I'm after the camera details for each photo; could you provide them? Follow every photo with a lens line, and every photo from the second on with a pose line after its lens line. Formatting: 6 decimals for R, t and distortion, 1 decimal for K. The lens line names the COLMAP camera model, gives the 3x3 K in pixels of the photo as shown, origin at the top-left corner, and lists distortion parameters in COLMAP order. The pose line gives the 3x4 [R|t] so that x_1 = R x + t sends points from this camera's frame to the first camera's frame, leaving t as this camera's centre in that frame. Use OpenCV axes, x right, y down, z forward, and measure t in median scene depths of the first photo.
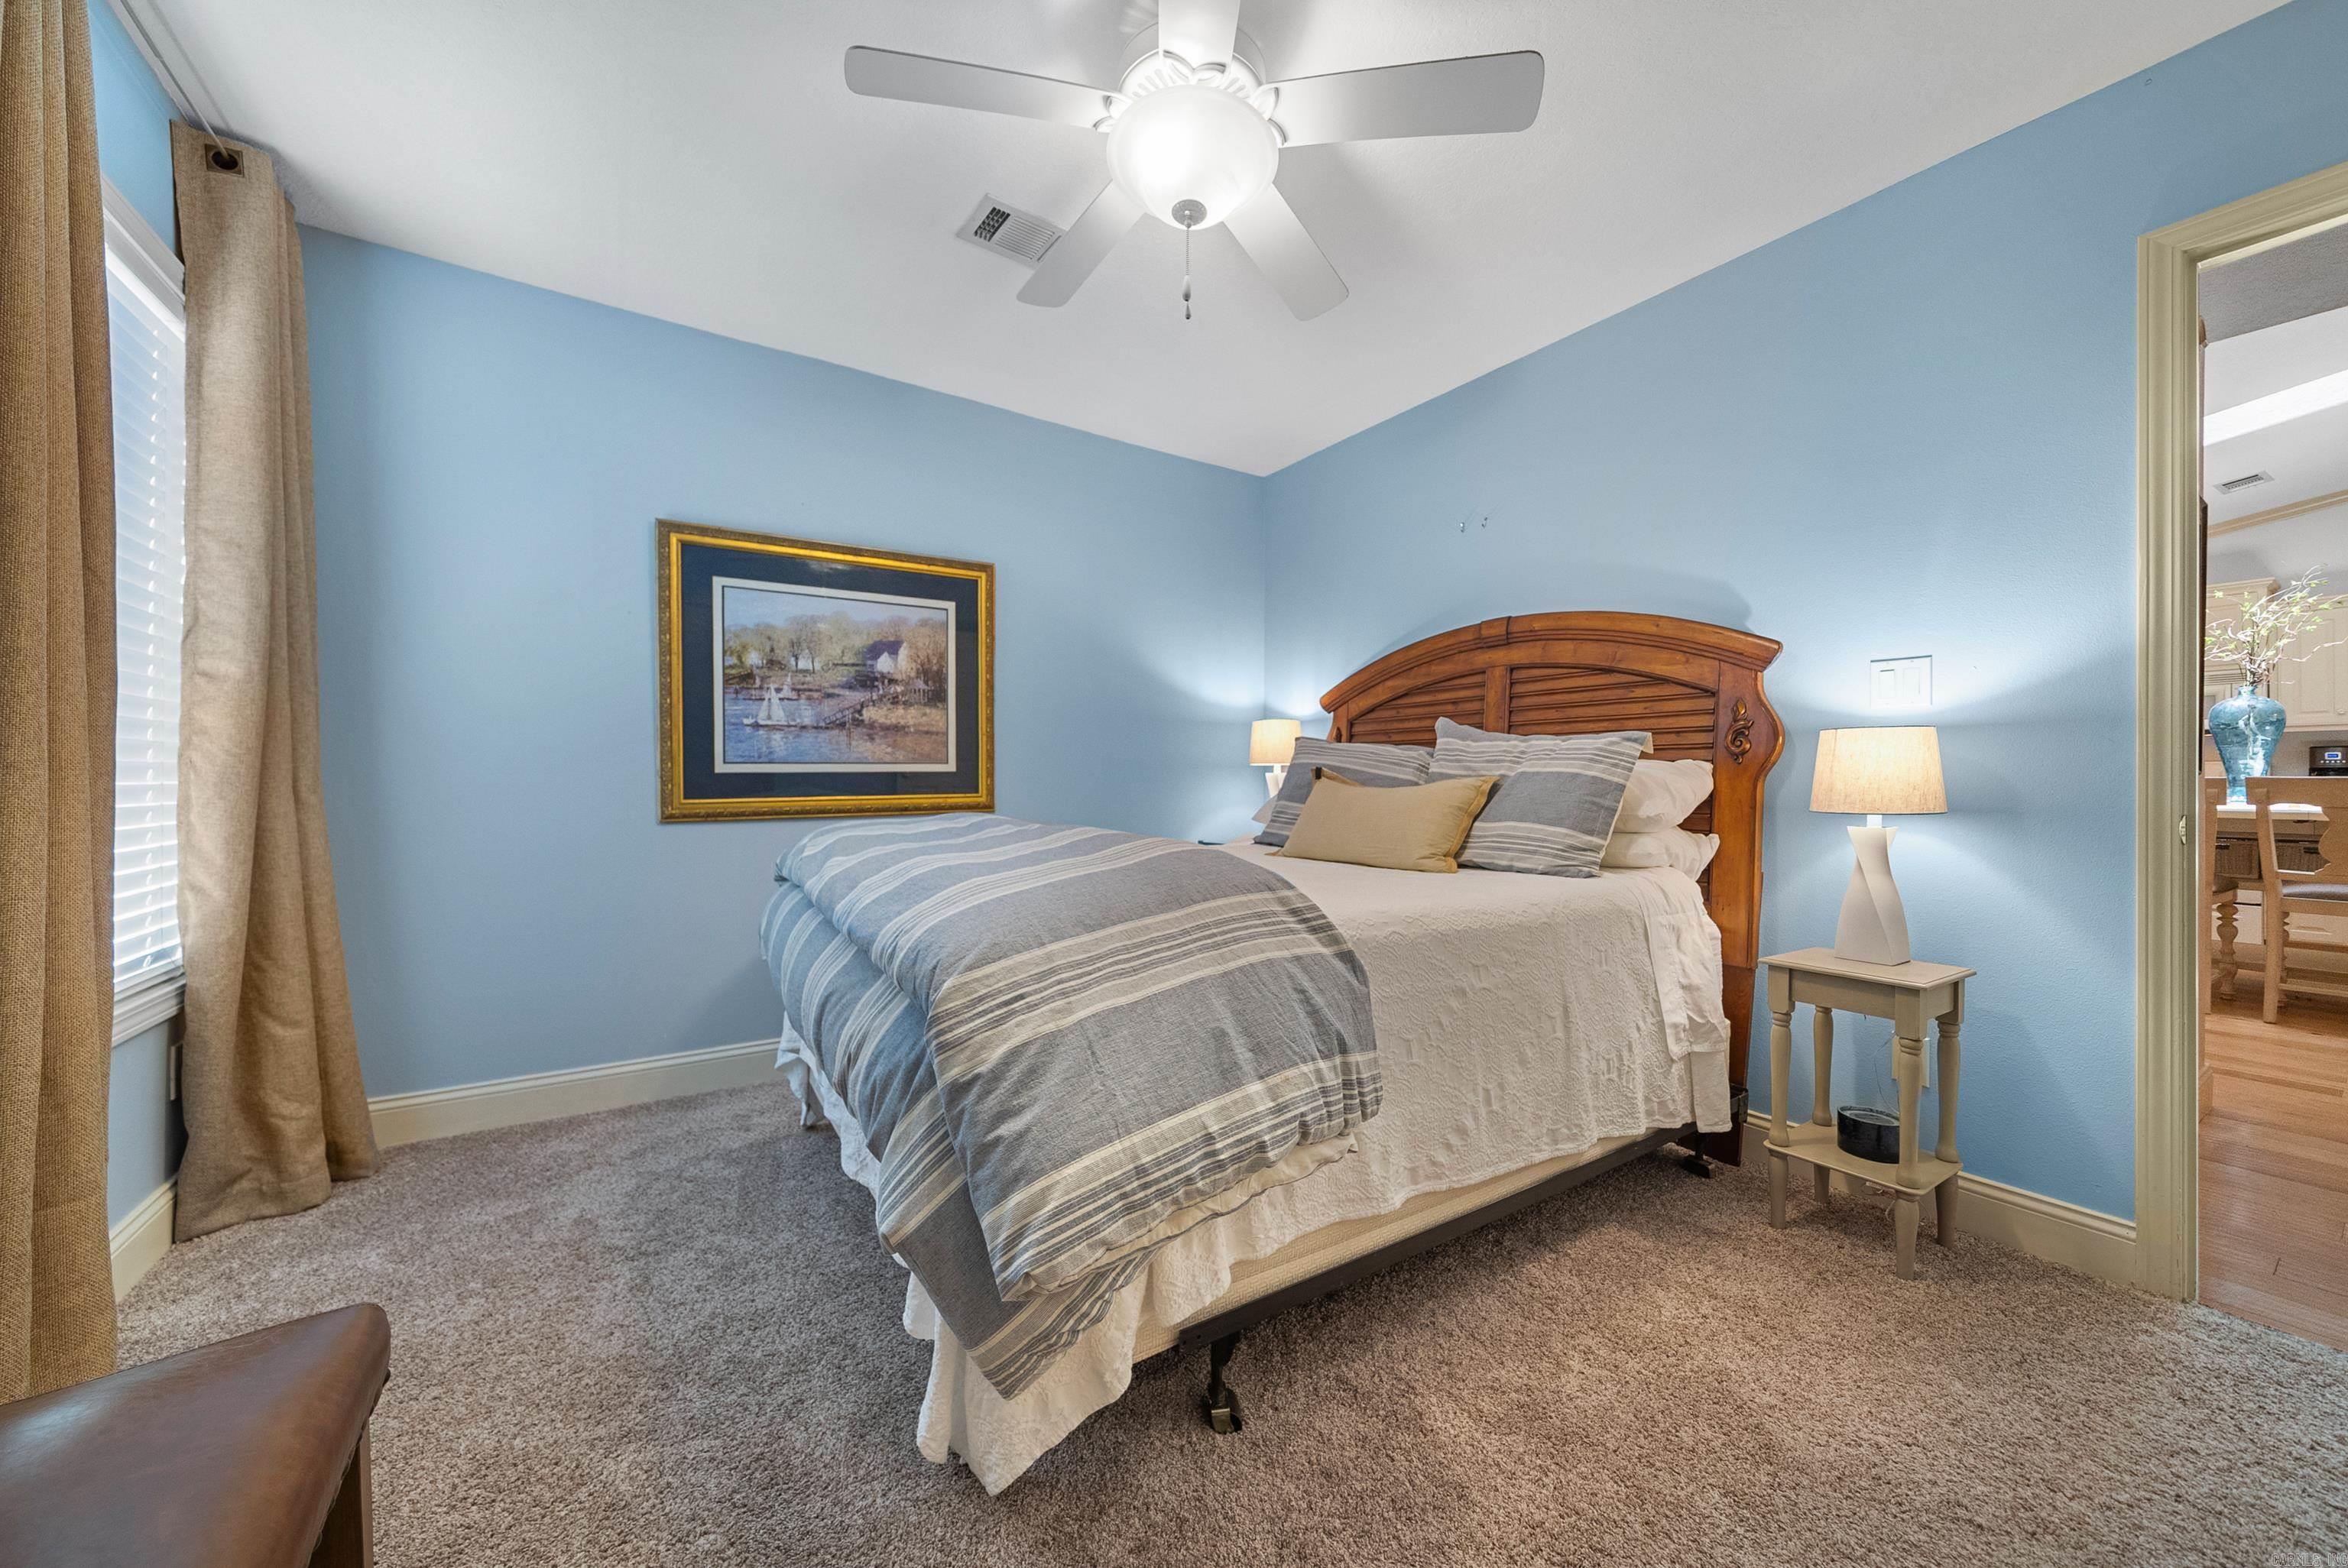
lens RADIAL K [[836.9, 0, 1169.0], [0, 836.9, 763.5], [0, 0, 1]] dist [-0.000621, -0.000172]
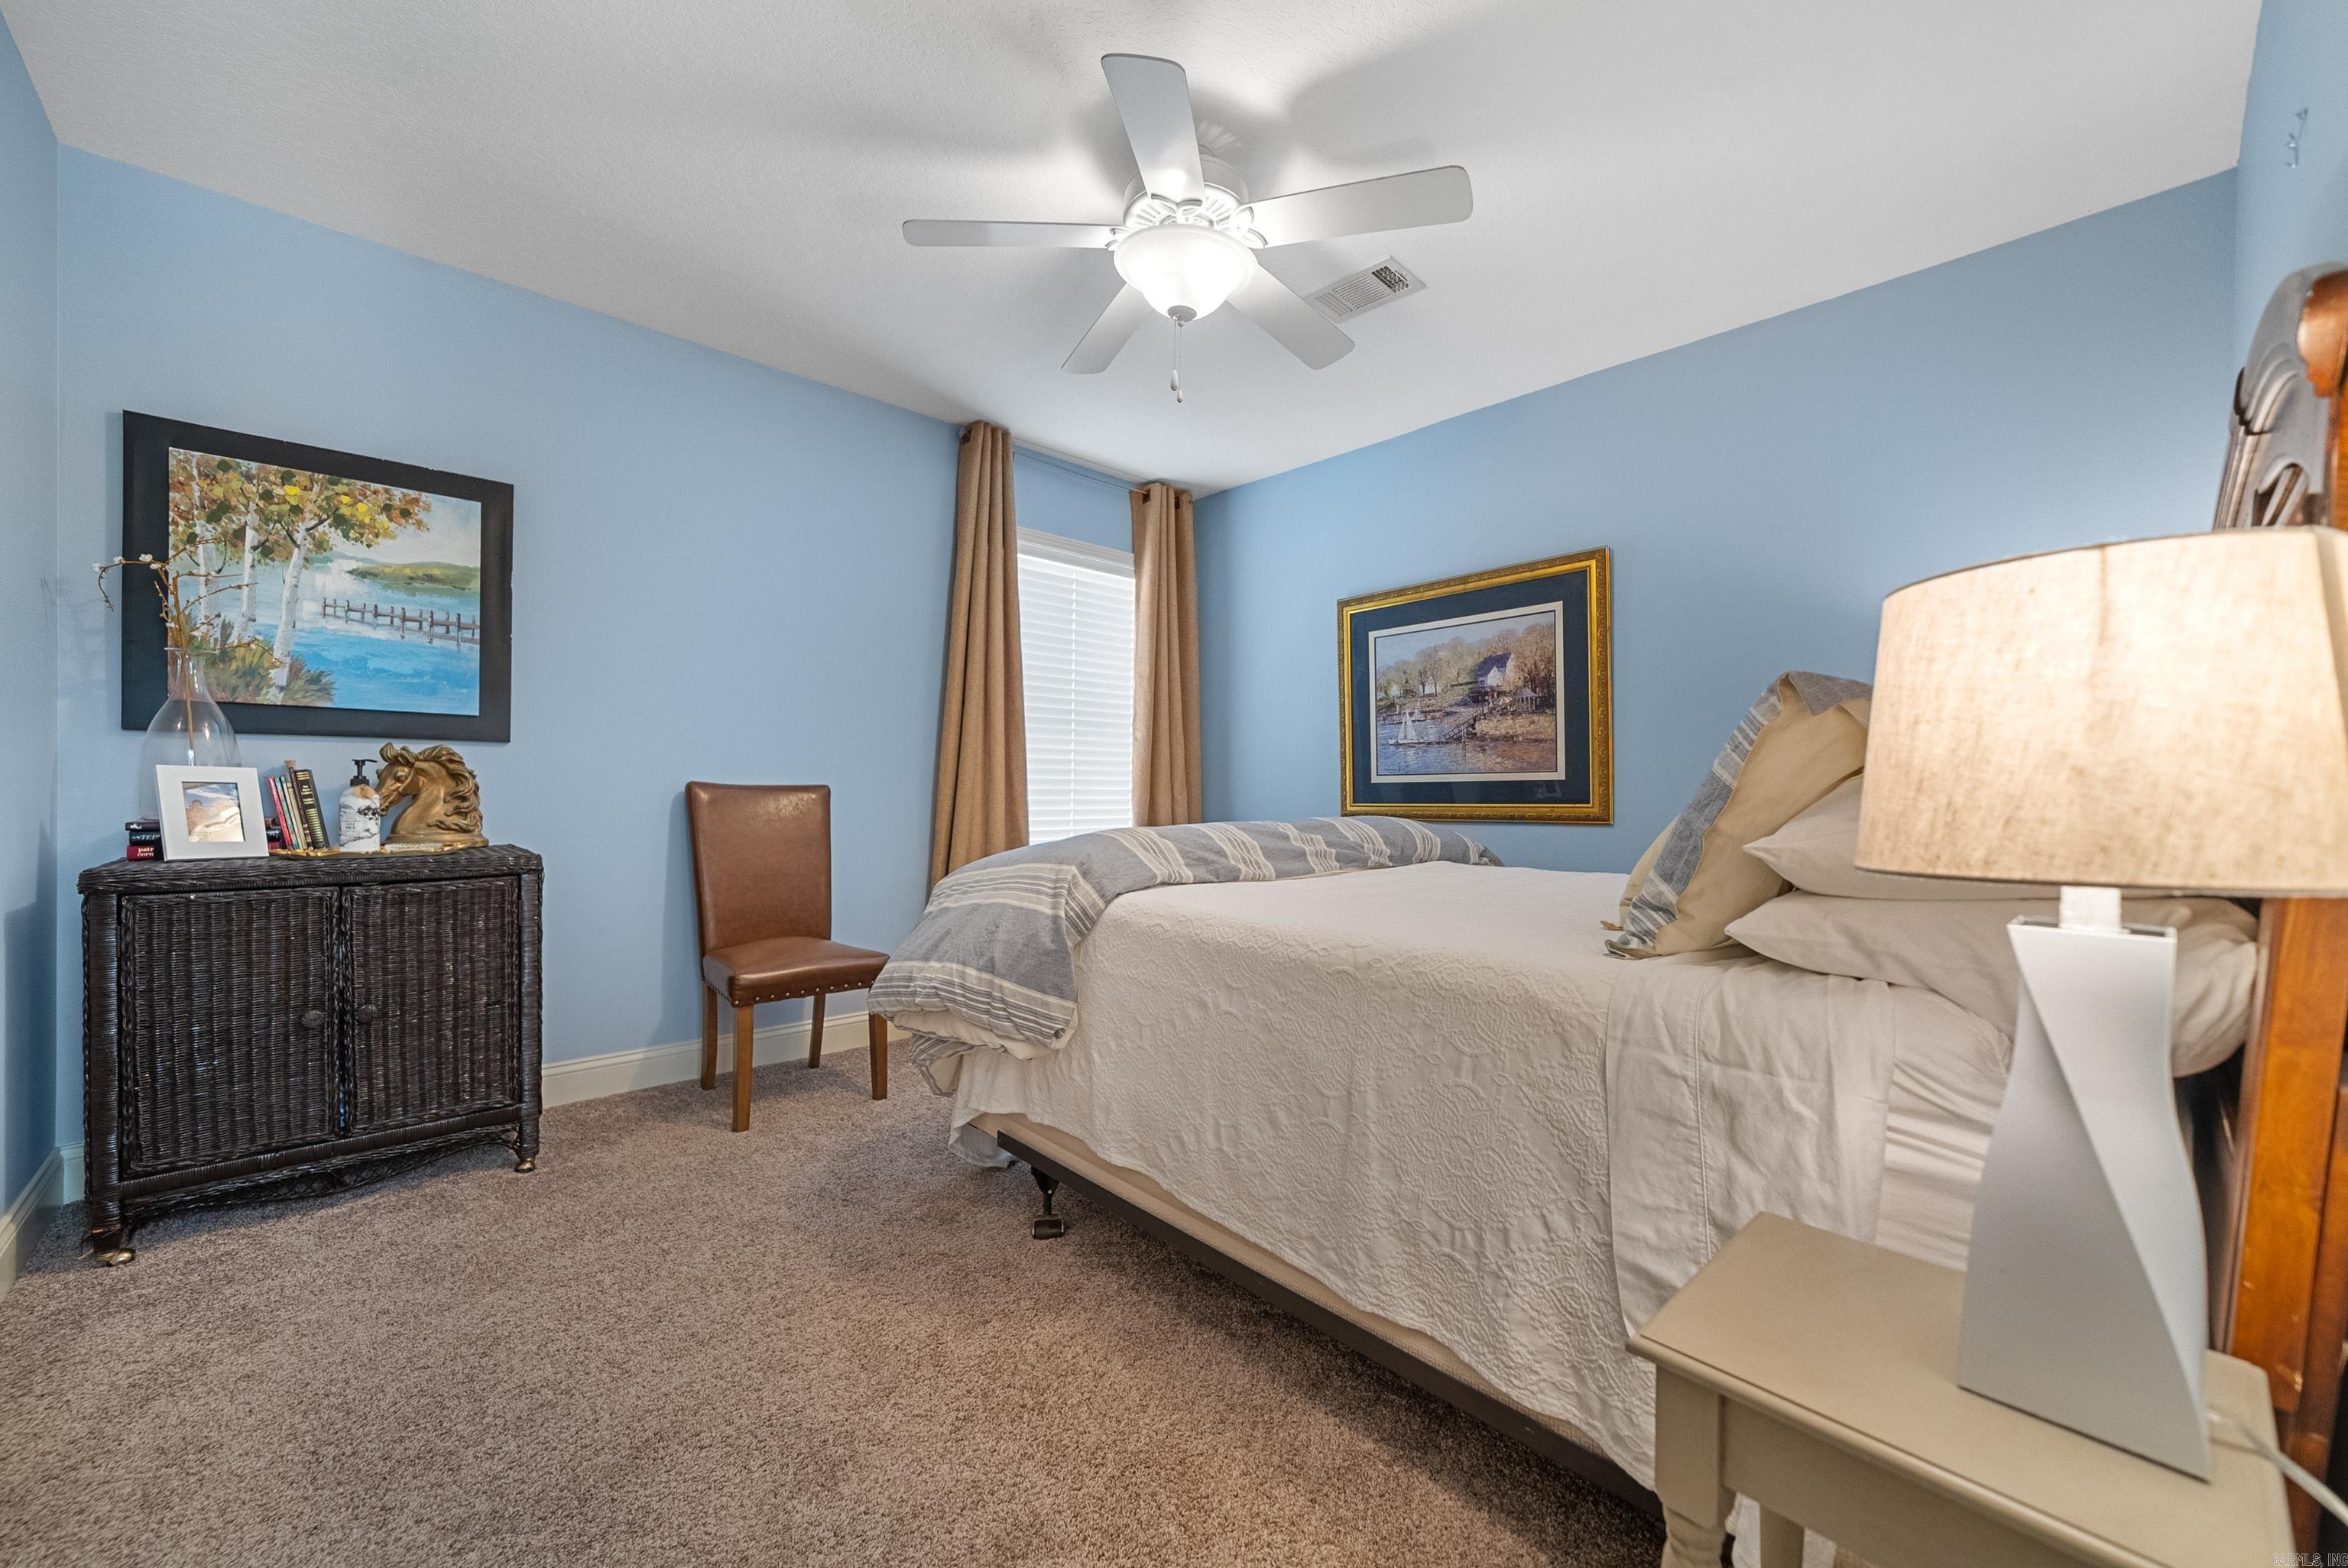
lens RADIAL K [[895.4, 0, 1177.8], [0, 895.4, 771.9], [0, 0, 1]] dist [0.000520, -0.000042]
pose [[0.182560, -0.021334, -0.982963, 0.715156], [0.012484, 0.999734, -0.019379, 0.015869], [0.983115, -0.008734, 0.182778, 0.421546]]
